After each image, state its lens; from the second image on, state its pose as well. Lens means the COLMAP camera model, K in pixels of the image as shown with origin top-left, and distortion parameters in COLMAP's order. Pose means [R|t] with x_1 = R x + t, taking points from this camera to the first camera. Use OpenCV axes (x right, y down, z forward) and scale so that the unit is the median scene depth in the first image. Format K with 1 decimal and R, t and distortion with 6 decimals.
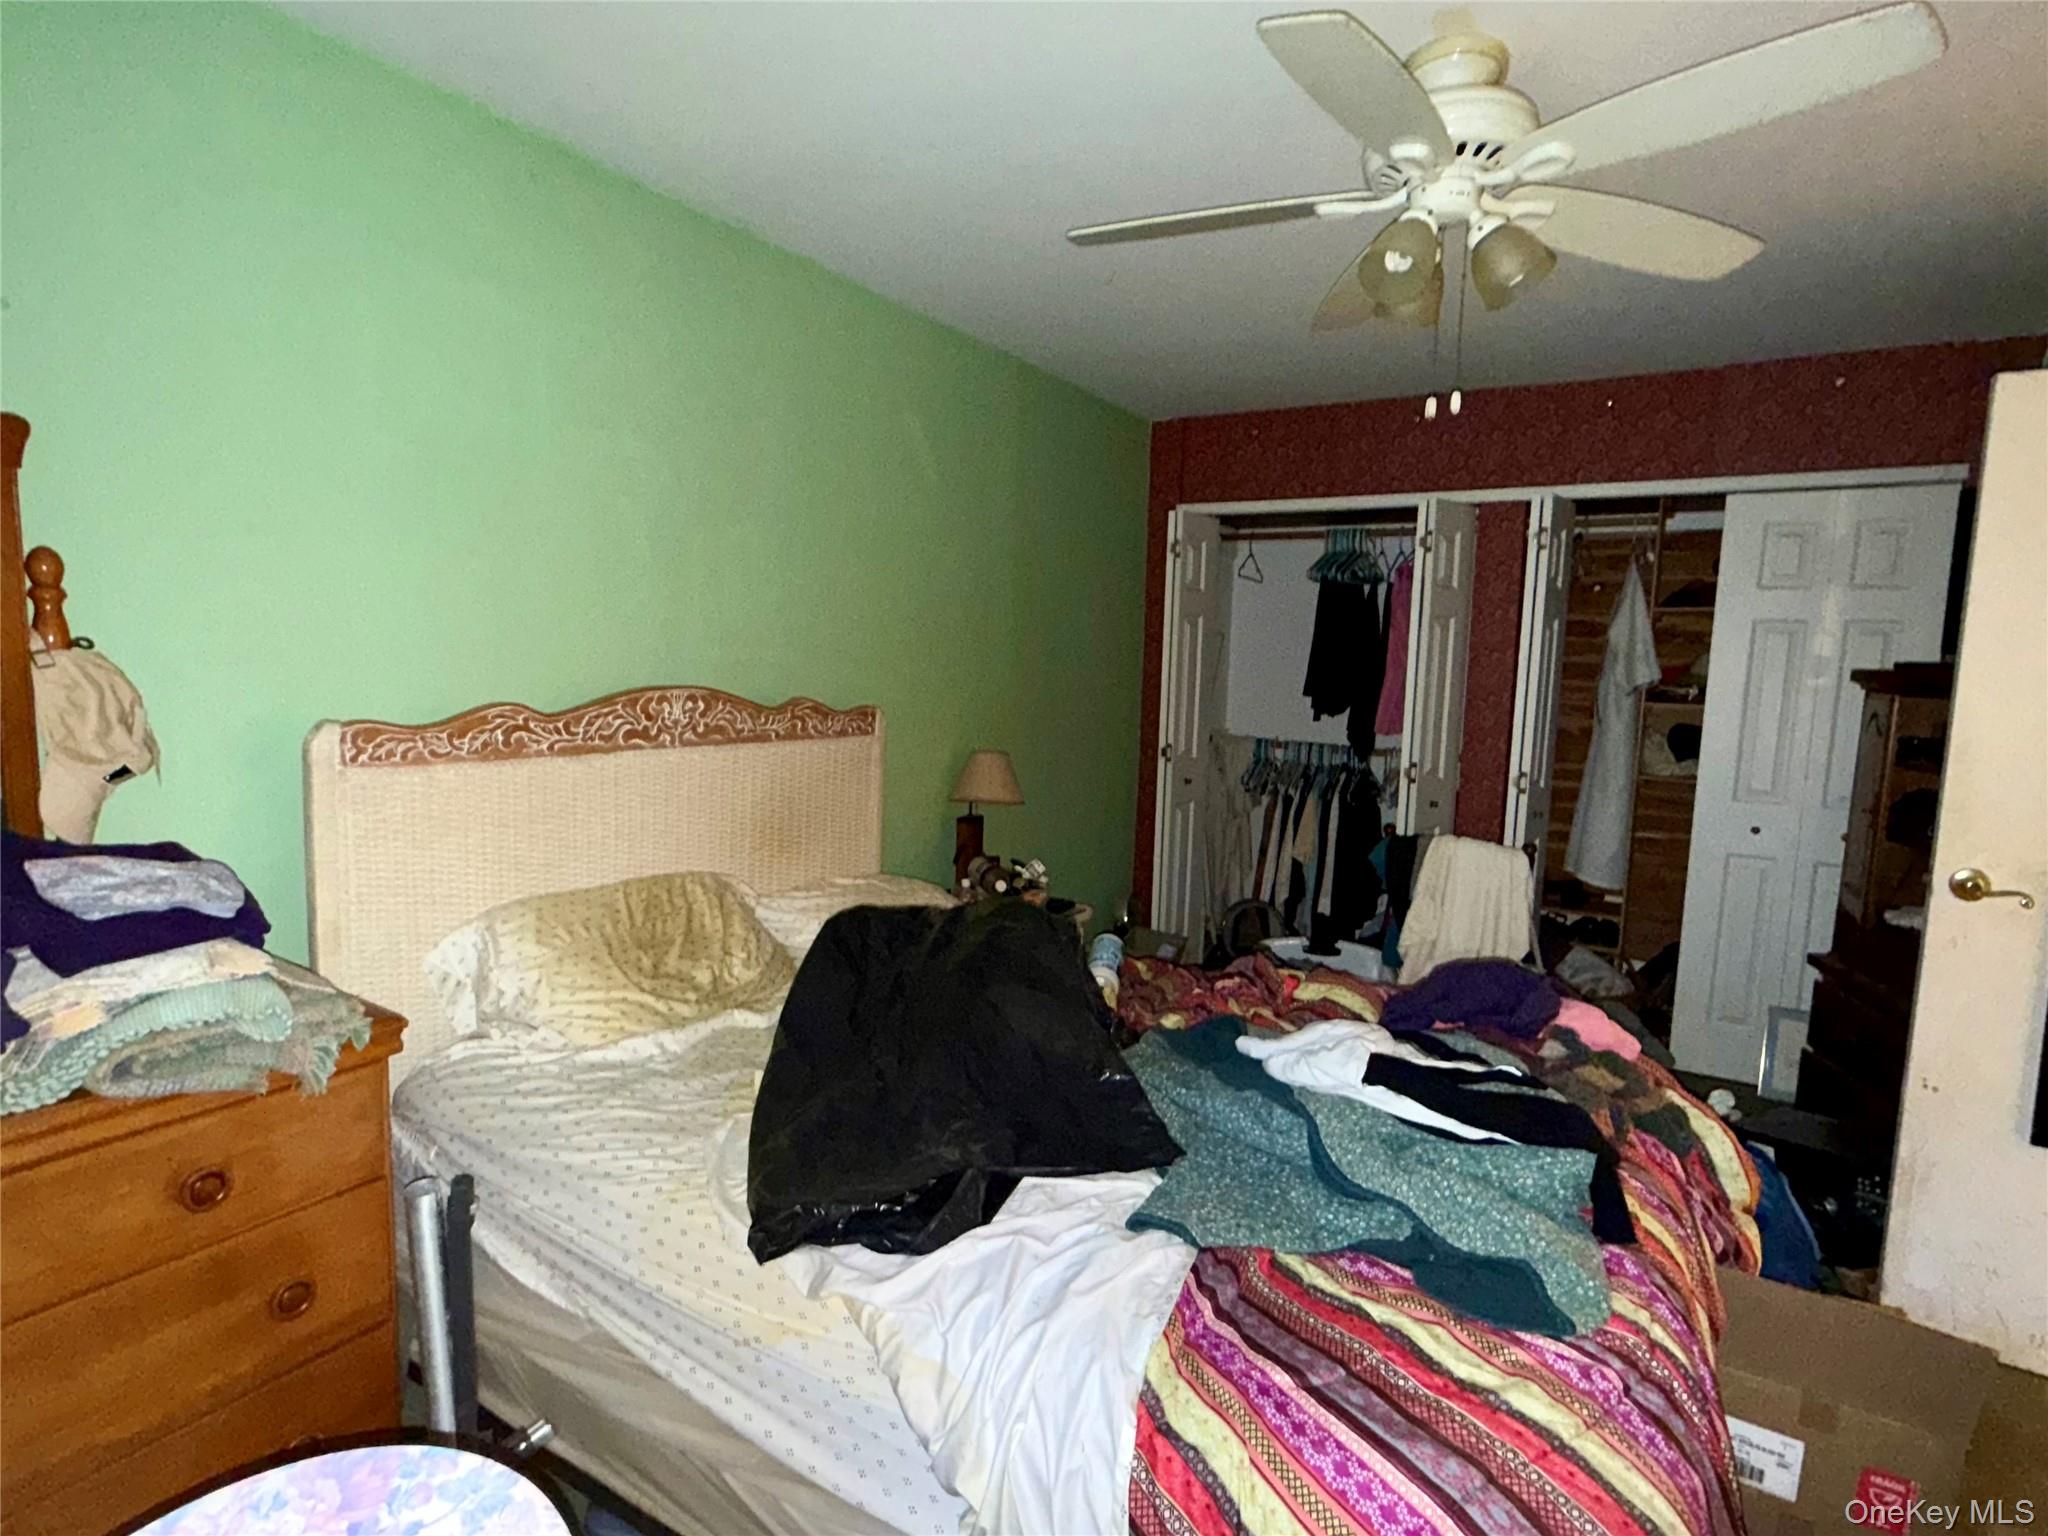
lens RADIAL K [[1053.8, 0, 1023.3], [0, 1053.8, 768.5], [0, 0, 1]] dist [0.000071, -0.001241]
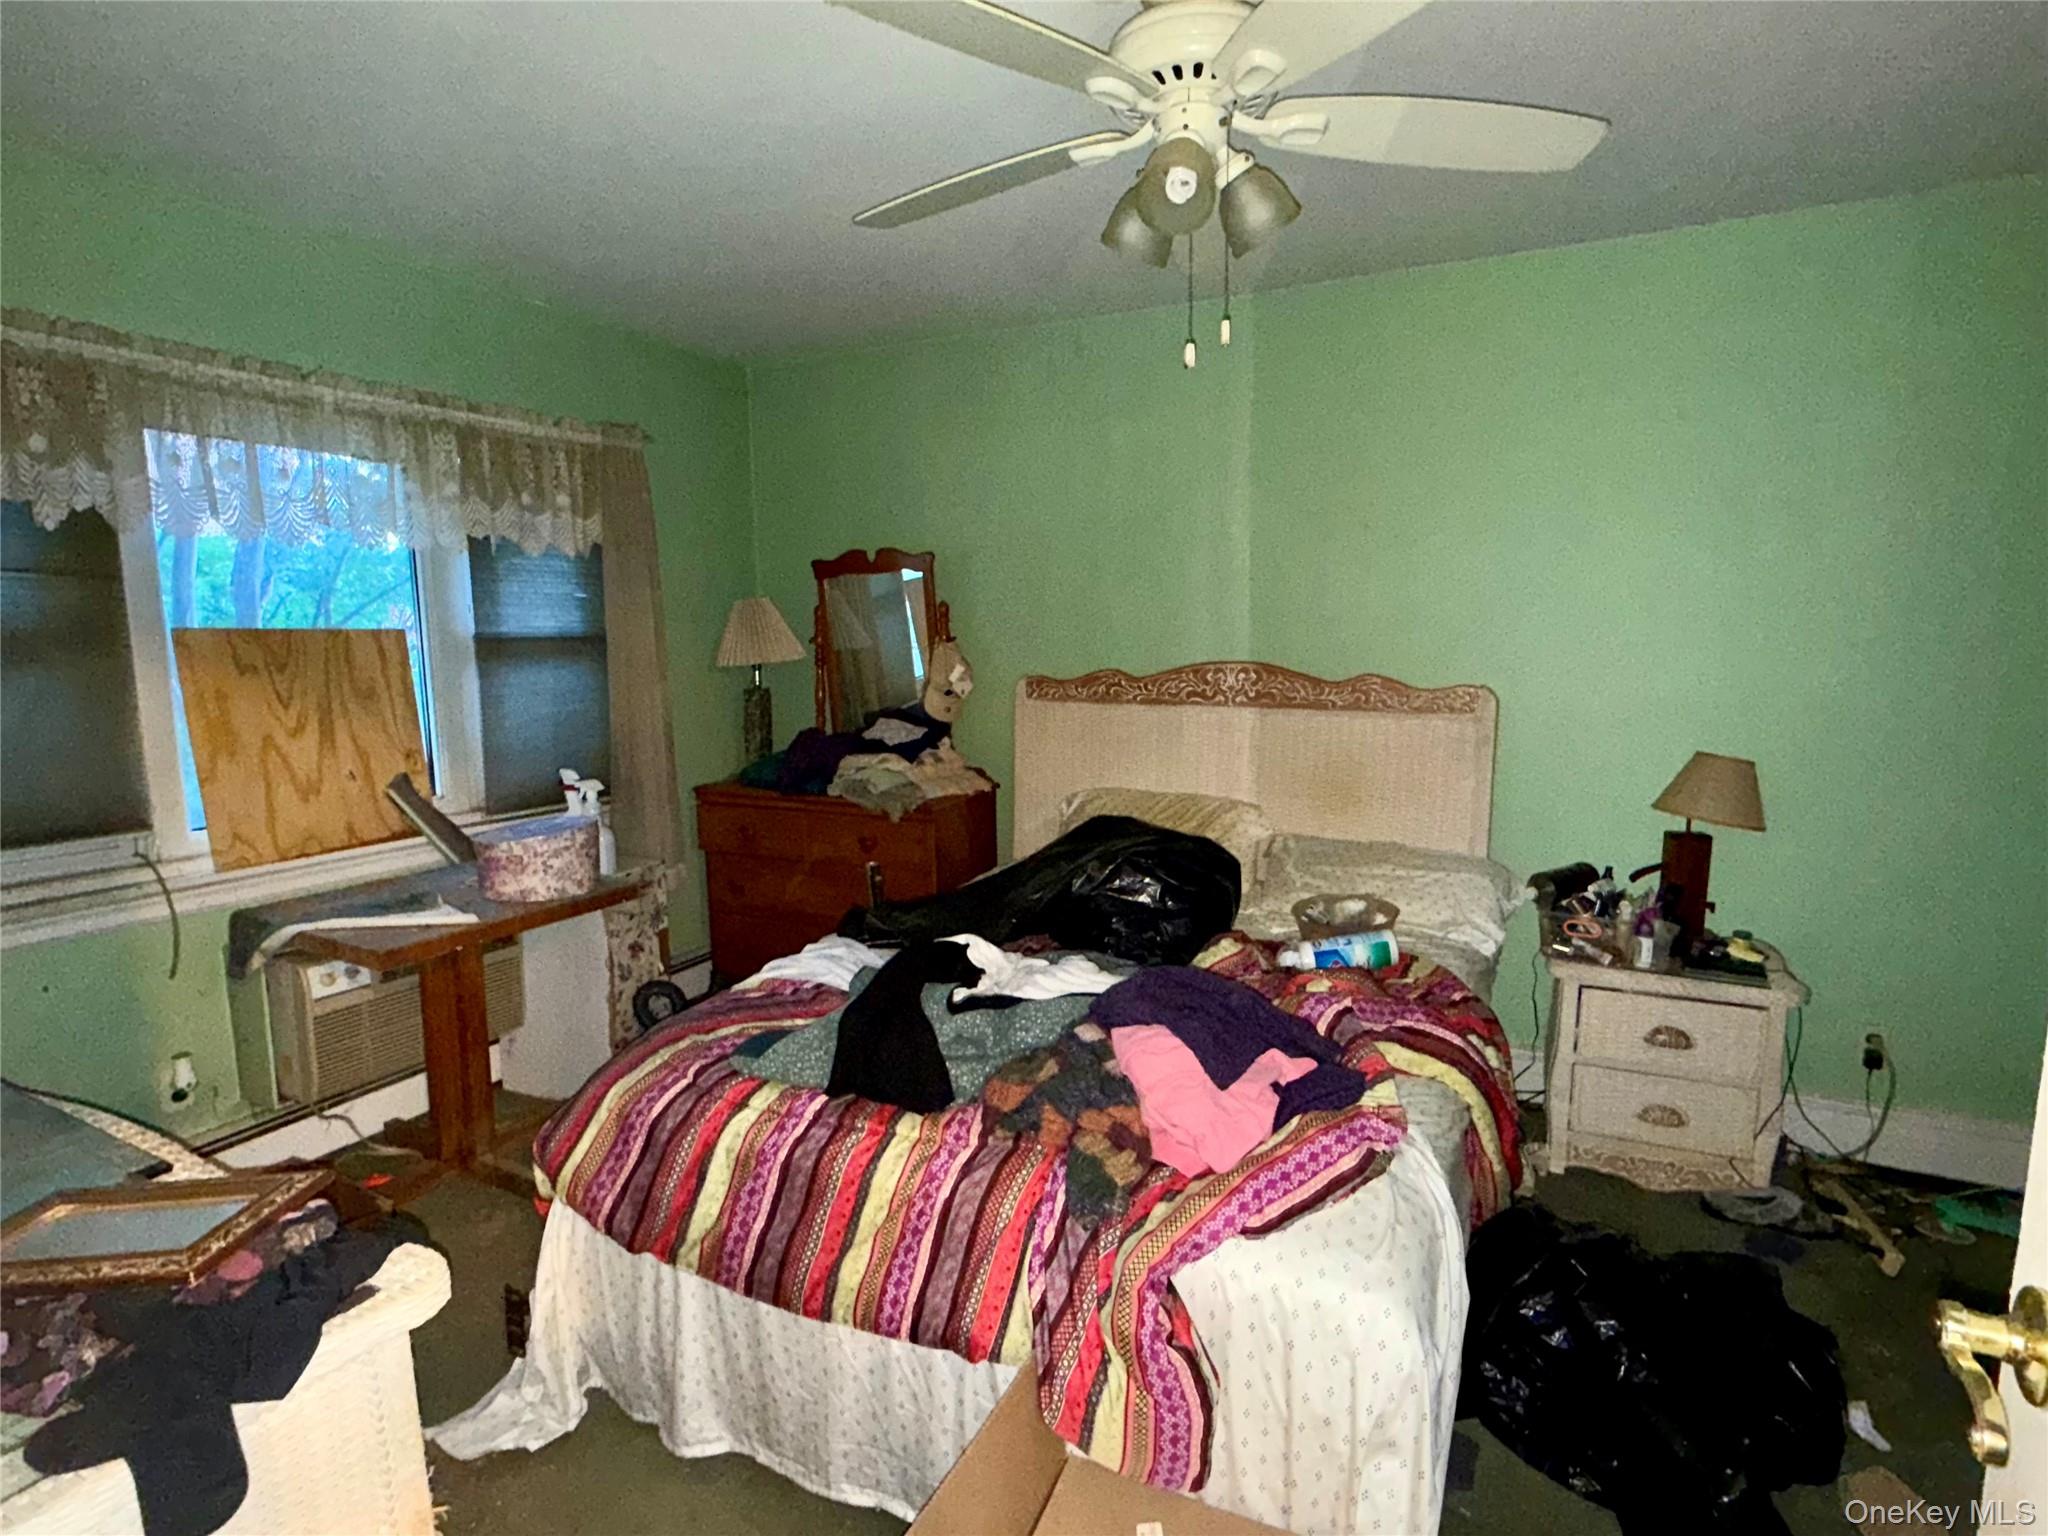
lens RADIAL K [[1053.8, 0, 1021.2], [0, 1053.8, 771.2], [0, 0, 1]] dist [0.000071, -0.001241]
pose [[0.092458, 0.091571, -0.991497, 1.013398], [-0.103428, 0.991259, 0.081904, -0.020763], [0.990330, 0.094975, 0.101121, 0.604042]]
